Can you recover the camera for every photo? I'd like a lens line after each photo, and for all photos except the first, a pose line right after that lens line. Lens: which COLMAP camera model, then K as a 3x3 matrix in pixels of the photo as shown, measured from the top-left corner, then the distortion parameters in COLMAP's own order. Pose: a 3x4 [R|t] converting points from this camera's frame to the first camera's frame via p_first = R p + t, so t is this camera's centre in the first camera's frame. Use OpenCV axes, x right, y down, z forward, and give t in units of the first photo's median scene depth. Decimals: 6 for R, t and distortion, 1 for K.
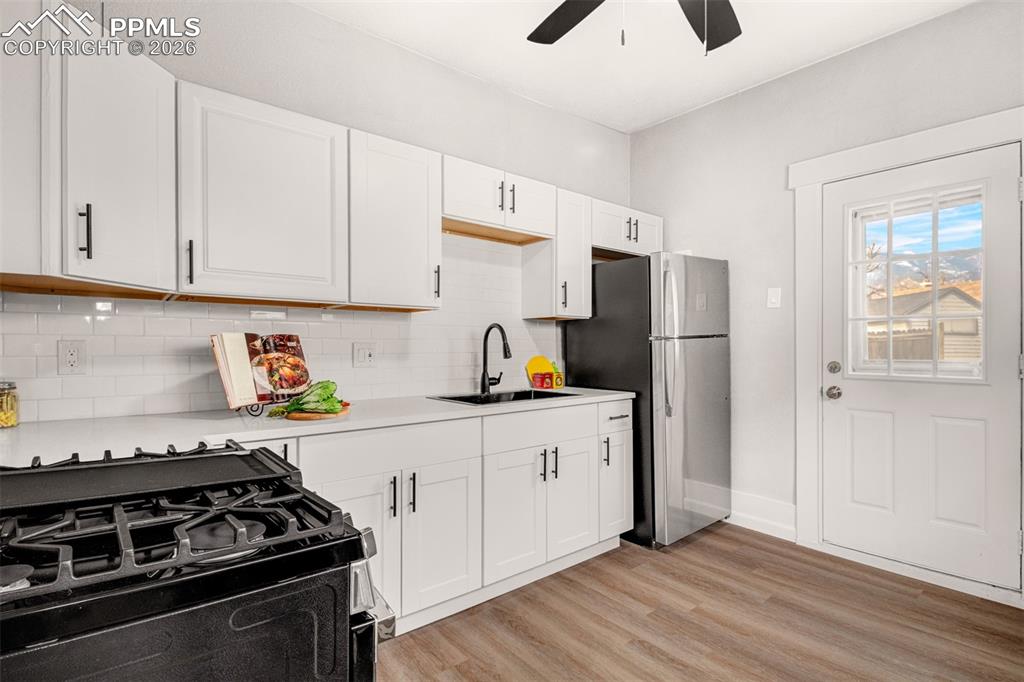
lens RADIAL K [[512.9, 0, 511.1], [0, 512.9, 348.4], [0, 0, 1]] dist [-0.002702, -0.000254]
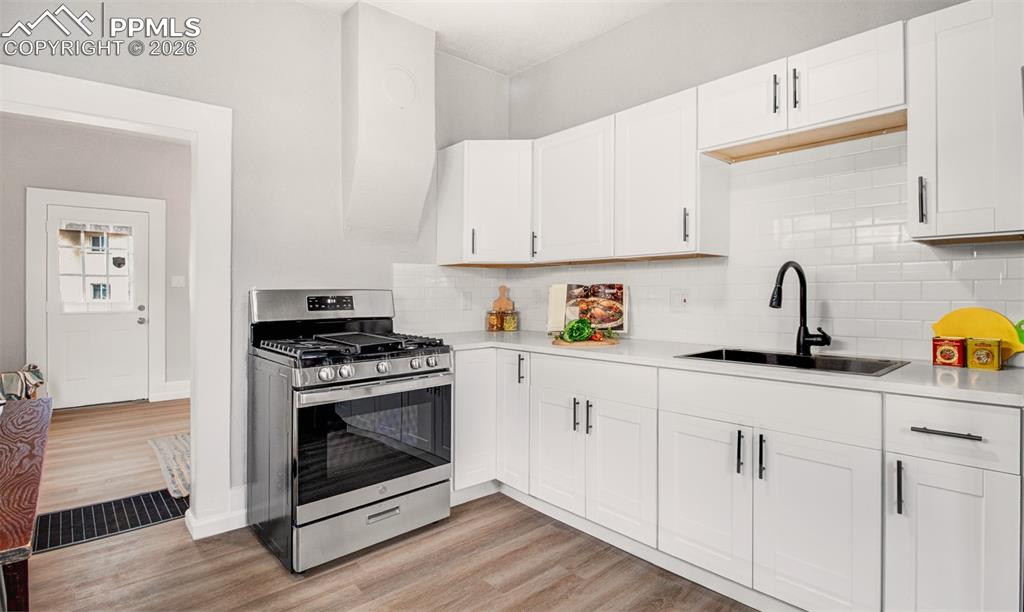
lens RADIAL K [[508.5, 0, 532.5], [0, 508.5, 289.6], [0, 0, 1]] dist [0.002425, 0.000280]
pose [[0.060945, -0.005494, -0.998126, 0.866446], [0.003026, 0.999981, -0.005320, -0.005862], [0.998137, -0.002696, 0.060960, 0.716427]]
